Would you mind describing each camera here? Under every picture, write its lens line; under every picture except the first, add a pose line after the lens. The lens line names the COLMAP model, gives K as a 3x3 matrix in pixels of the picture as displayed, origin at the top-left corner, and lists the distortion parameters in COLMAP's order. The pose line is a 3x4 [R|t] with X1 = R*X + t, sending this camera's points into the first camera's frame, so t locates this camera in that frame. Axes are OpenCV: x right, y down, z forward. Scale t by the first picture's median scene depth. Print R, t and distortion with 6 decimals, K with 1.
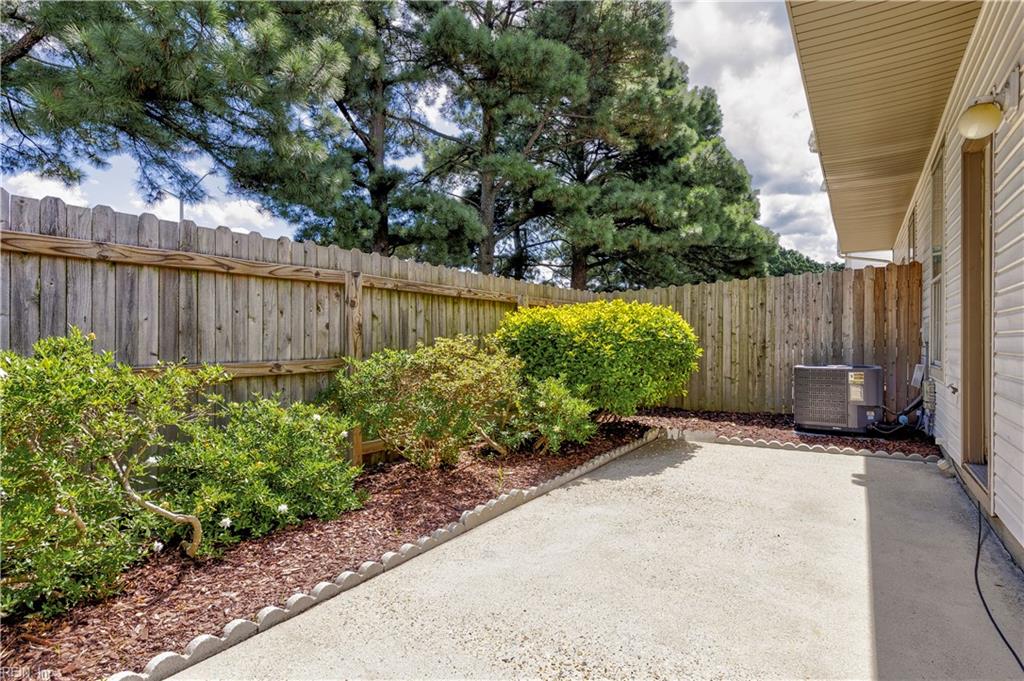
lens RADIAL K [[527.9, 0, 513.7], [0, 527.9, 340.7], [0, 0, 1]] dist [0.003419, 0.000393]
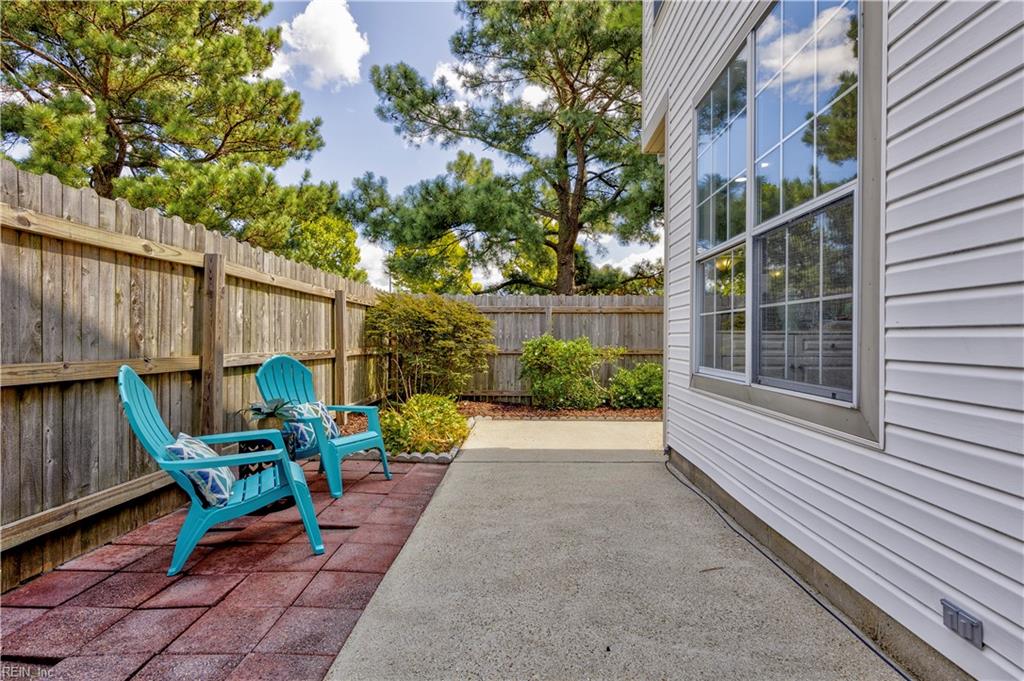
lens RADIAL K [[527.9, 0, 512.1], [0, 527.9, 340.5], [0, 0, 1]] dist [0.003419, 0.000393]
pose [[0.516118, -0.001177, -0.856516, 1.369323], [0.000005, 0.999999, -0.001372, 0.009274], [0.856517, 0.000704, 0.516118, -0.881459]]
